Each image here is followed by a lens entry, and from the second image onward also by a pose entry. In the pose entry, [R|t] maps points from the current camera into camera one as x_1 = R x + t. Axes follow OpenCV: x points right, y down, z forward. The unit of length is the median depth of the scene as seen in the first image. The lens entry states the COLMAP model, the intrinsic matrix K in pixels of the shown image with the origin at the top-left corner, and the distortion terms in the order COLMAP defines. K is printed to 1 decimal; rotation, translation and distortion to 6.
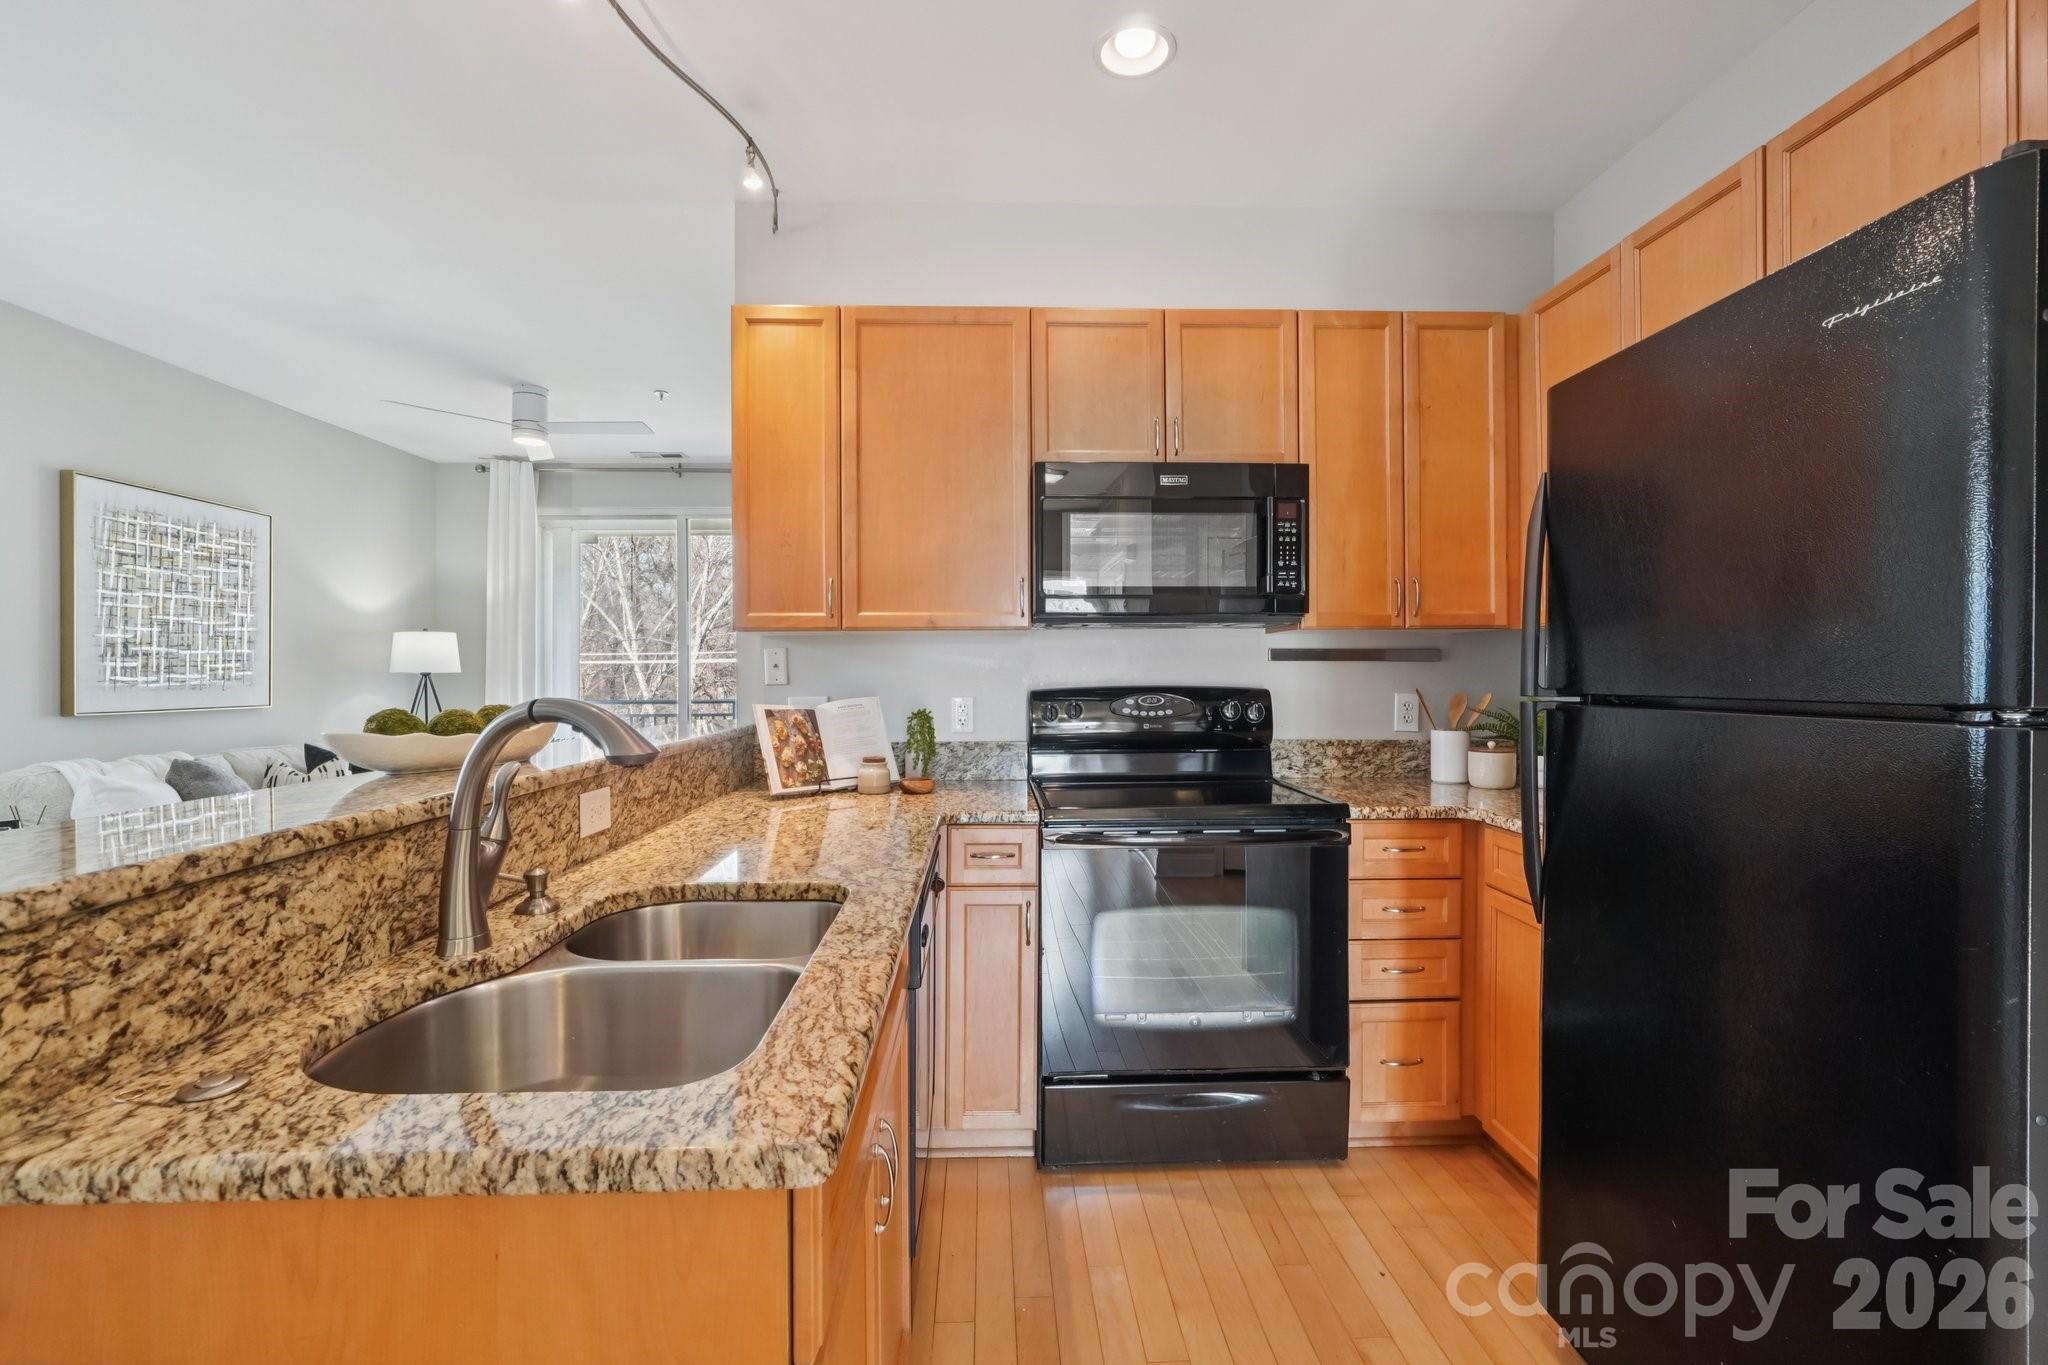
lens RADIAL K [[881.7, 0, 1027.7], [0, 881.7, 678.2], [0, 0, 1]] dist [-0.018126, 0.007628]
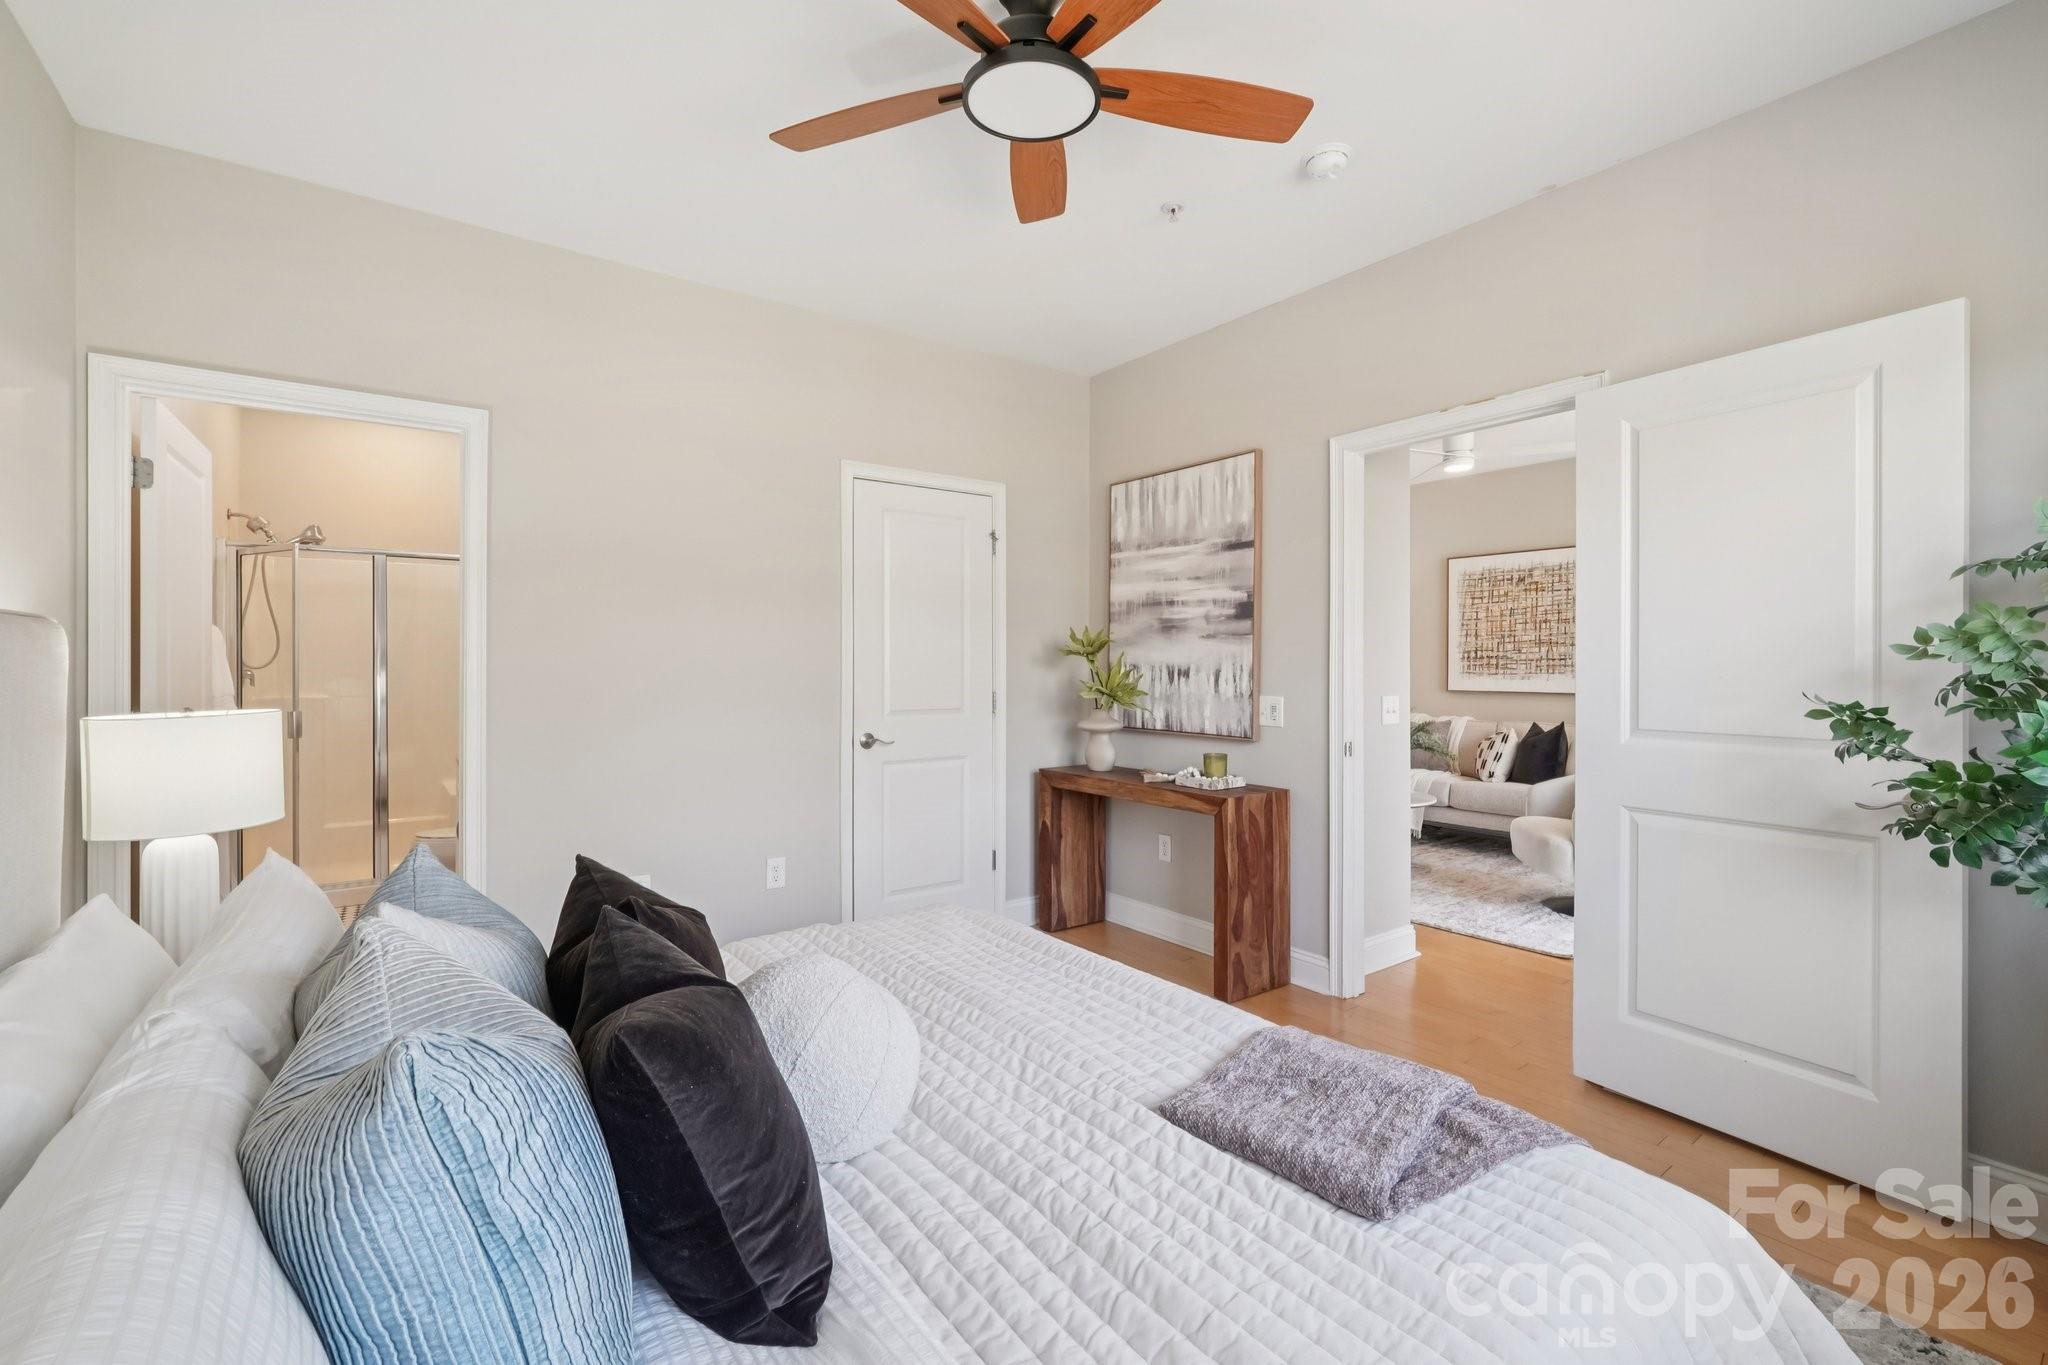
lens RADIAL K [[881.7, 0, 1029.7], [0, 881.7, 669.5], [0, 0, 1]] dist [-0.018126, 0.007628]
pose [[-0.826002, 0.005535, -0.563640, 1.004653], [-0.002061, 0.999915, 0.012839, -0.036787], [0.563664, 0.011767, -0.825921, 3.014991]]
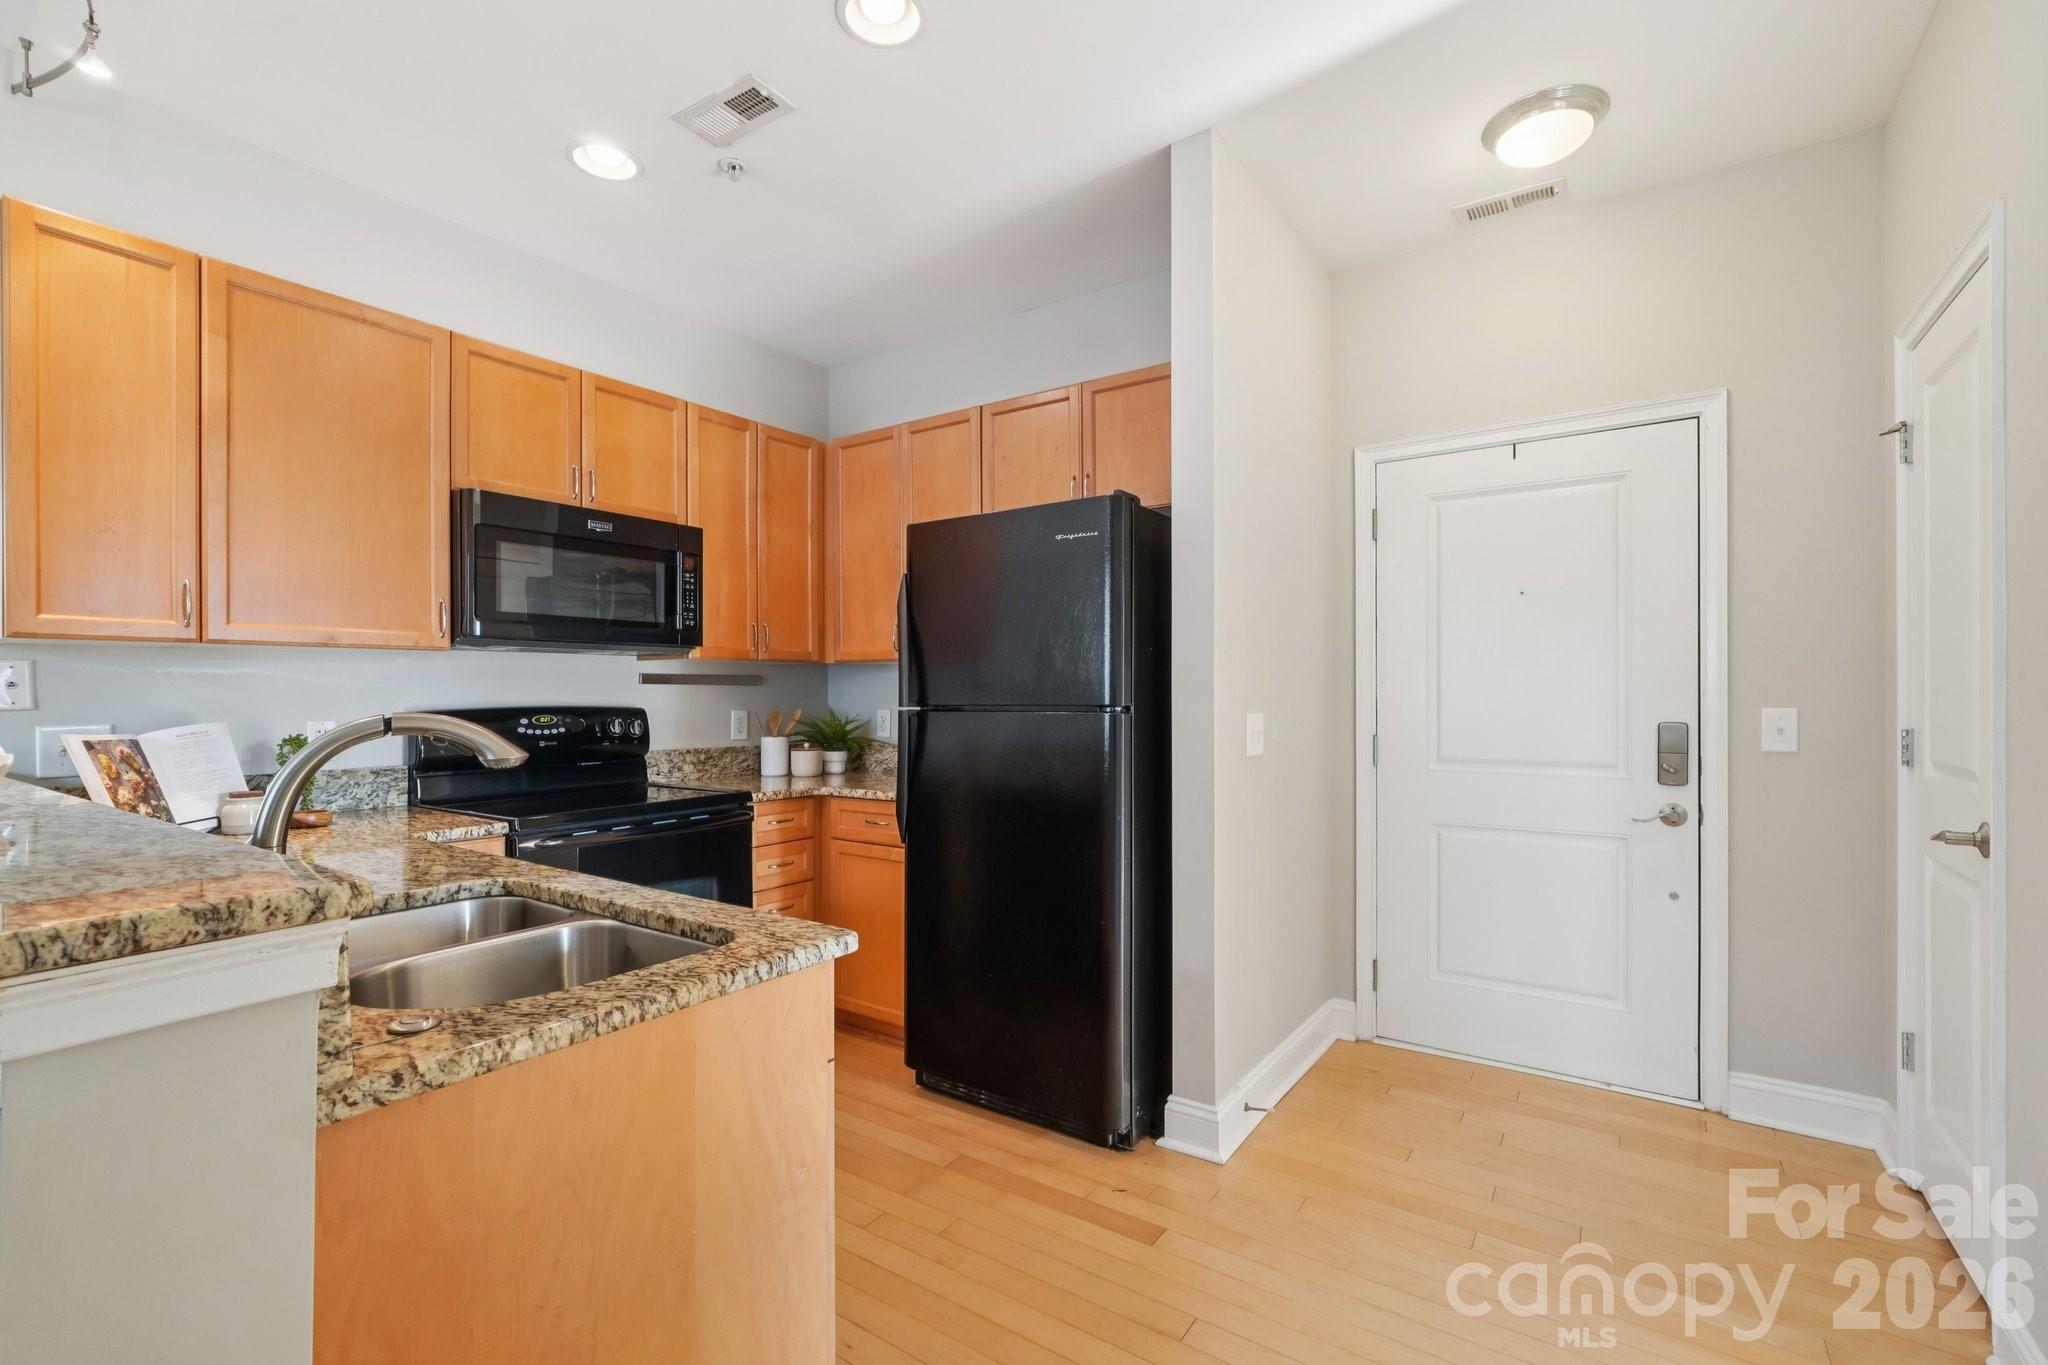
lens RADIAL K [[881.7, 0, 1030.2], [0, 881.7, 695.5], [0, 0, 1]] dist [-0.018126, 0.007628]
pose [[0.596203, -0.001580, 0.802832, -0.408781], [0.007148, 0.999969, -0.003340, 0.004003], [-0.802802, 0.007730, 0.596195, -0.127865]]
